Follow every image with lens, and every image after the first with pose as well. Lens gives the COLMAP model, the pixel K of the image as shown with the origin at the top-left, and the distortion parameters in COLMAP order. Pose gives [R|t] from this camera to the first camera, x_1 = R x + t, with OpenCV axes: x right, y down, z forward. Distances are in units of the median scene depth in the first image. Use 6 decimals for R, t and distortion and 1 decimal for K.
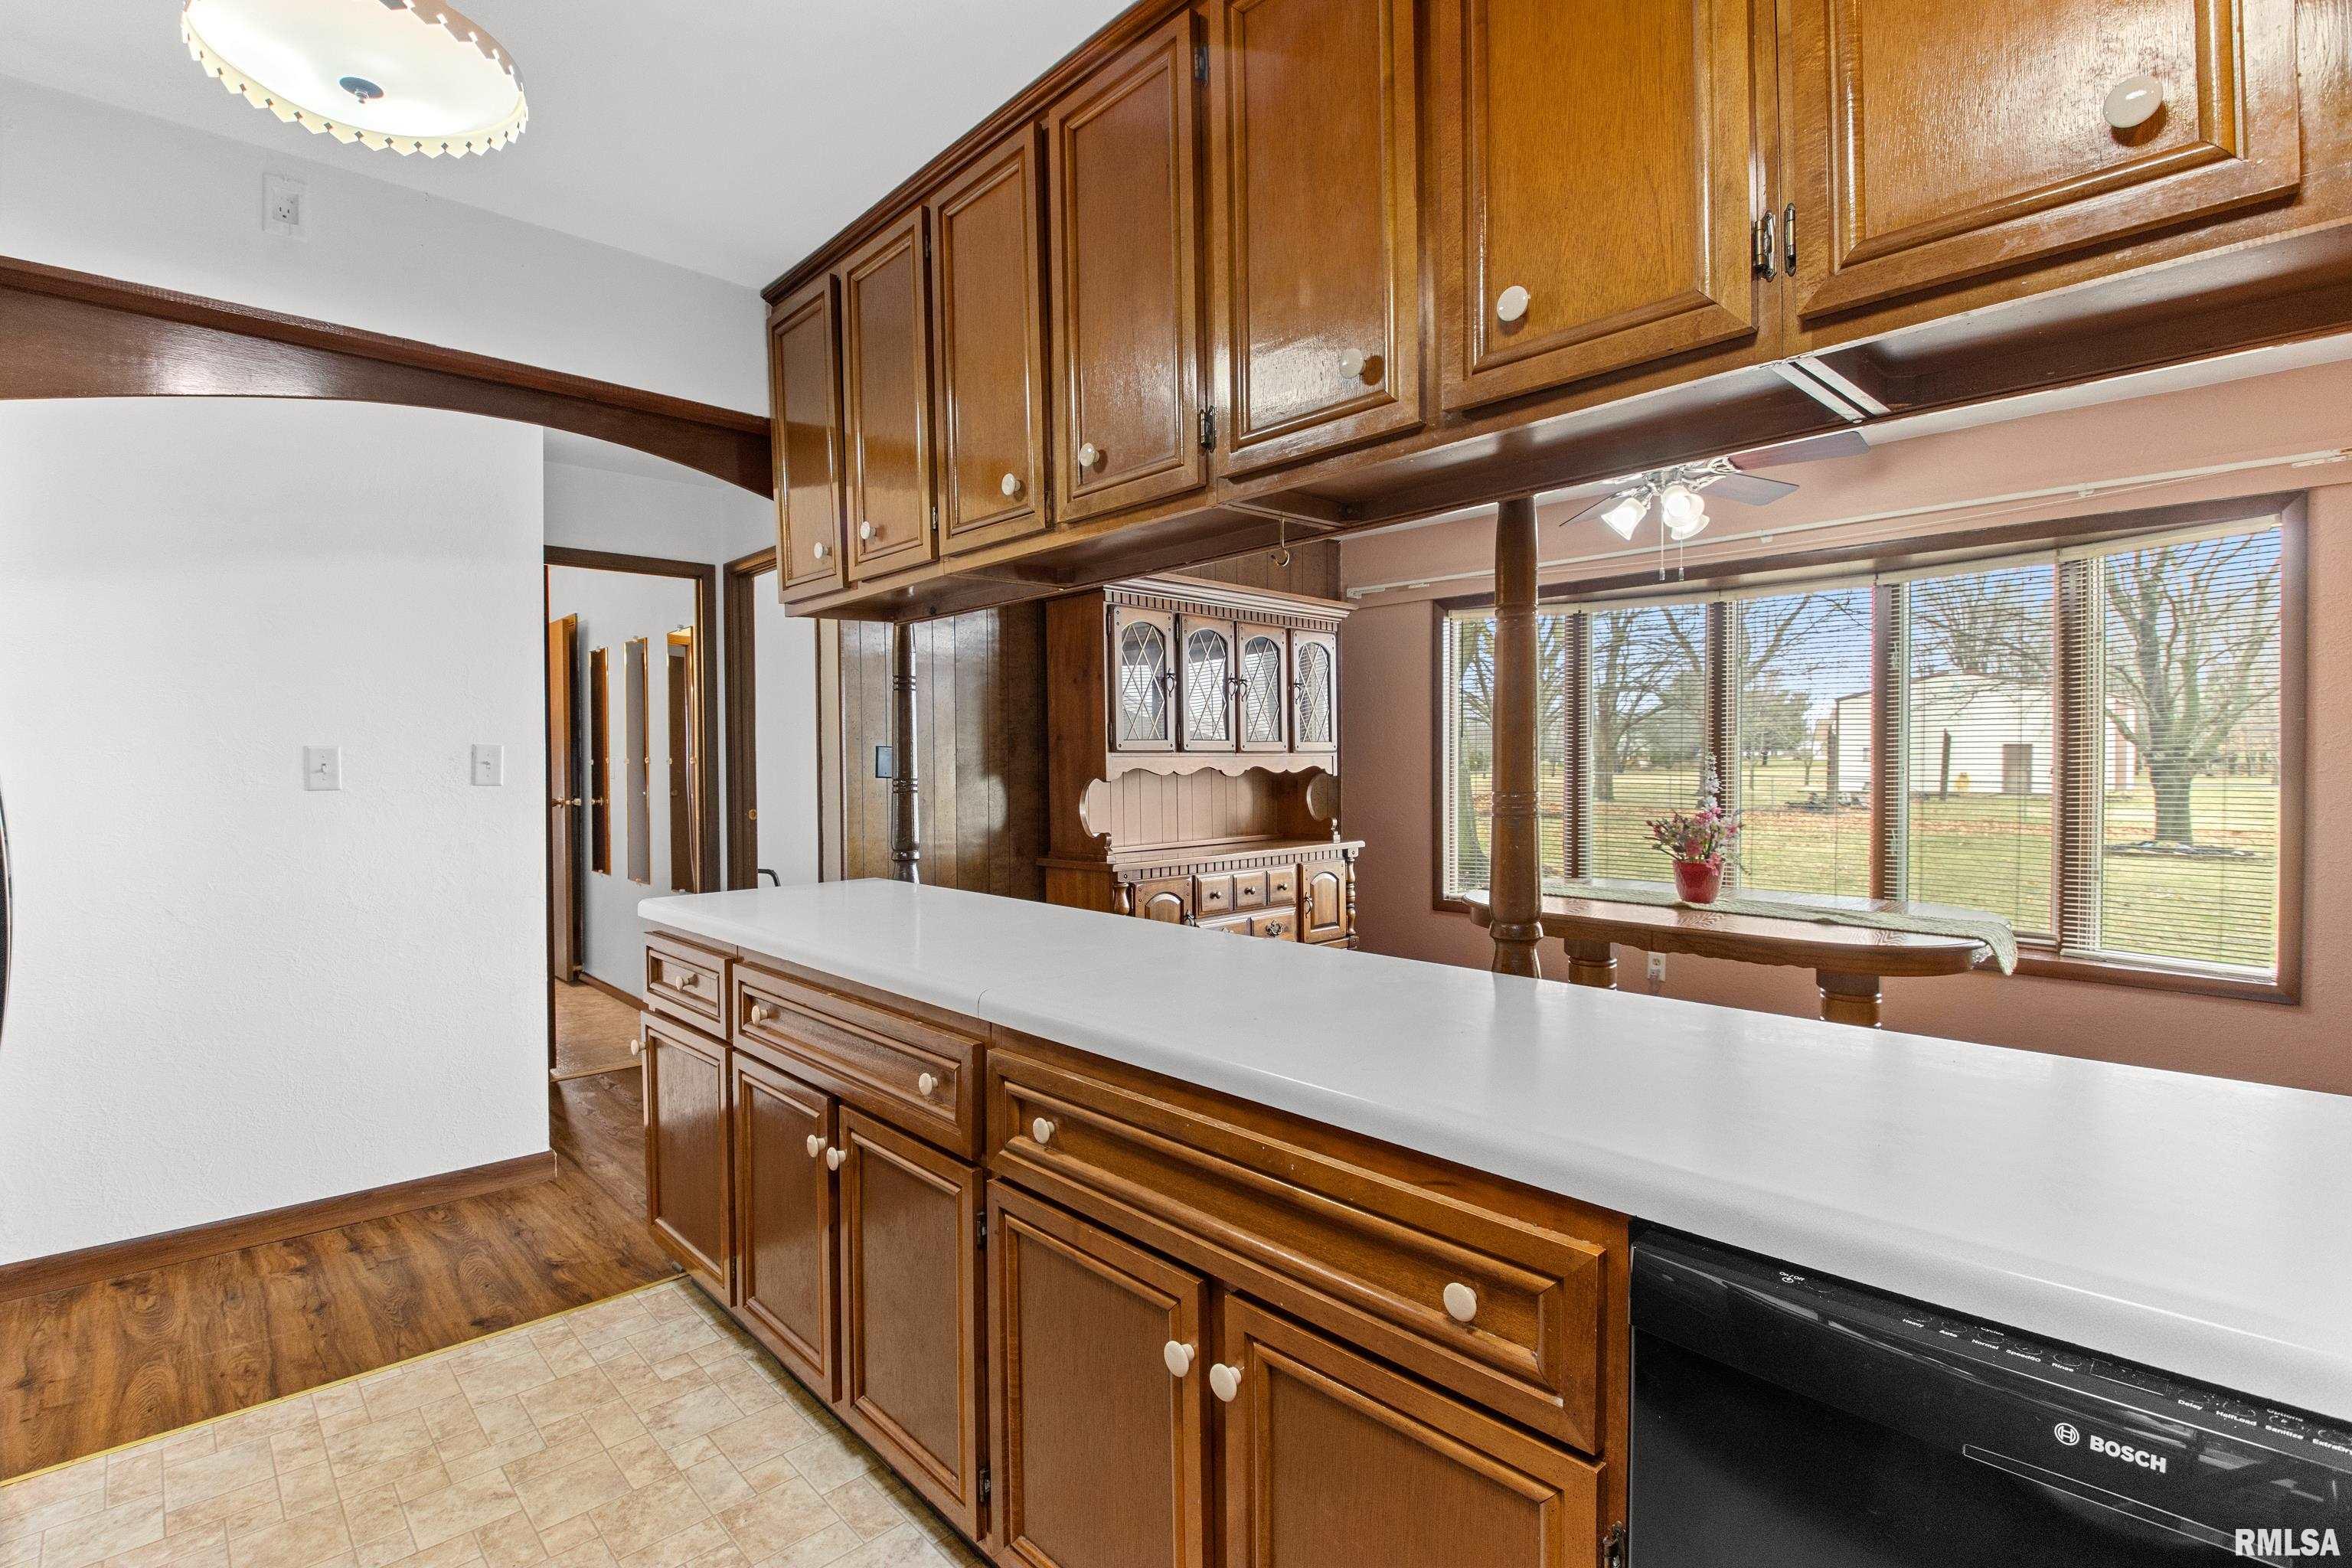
lens RADIAL K [[1088.2, 0, 1176.0], [0, 1088.2, 784.0], [0, 0, 1]] dist [0.001691, -0.015902]
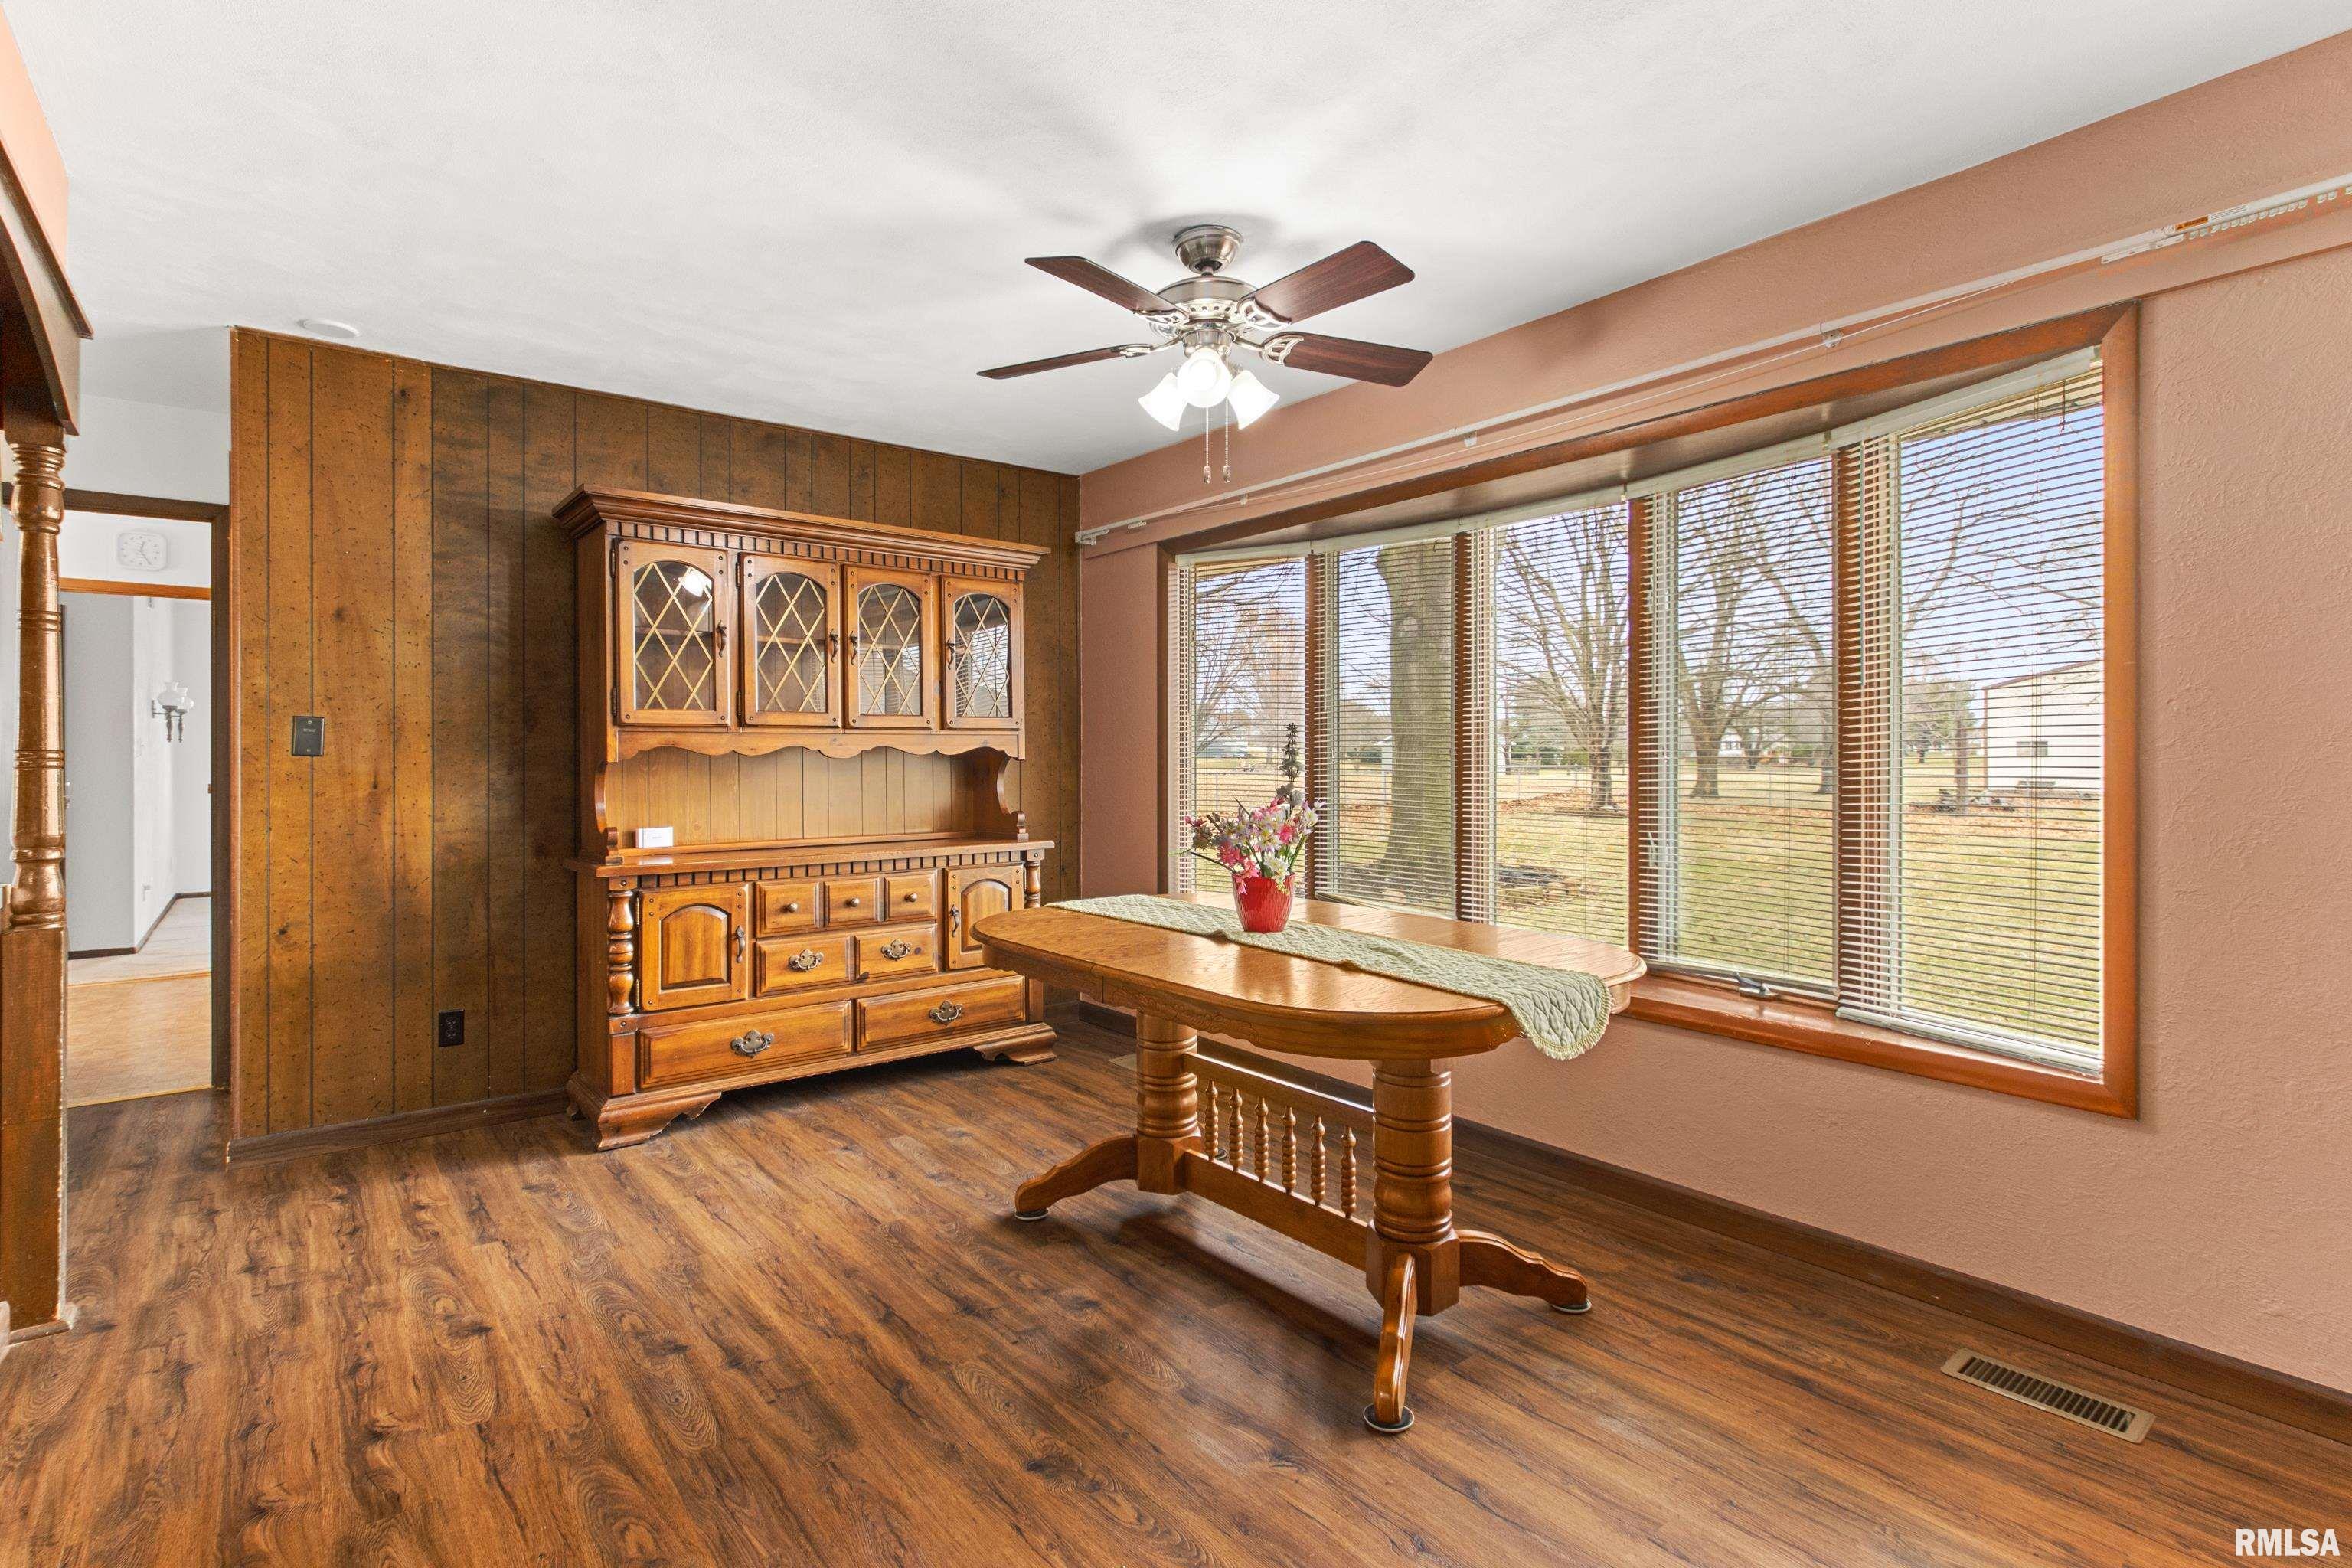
lens RADIAL K [[1127.2, 0, 1180.4], [0, 1127.2, 740.0], [0, 0, 1]] dist [-0.001046, -0.000197]
pose [[0.997006, 0.000004, -0.077328, 0.362878], [-0.002818, 0.999338, -0.036283, 0.008933], [0.077277, 0.036392, 0.996345, 0.195959]]
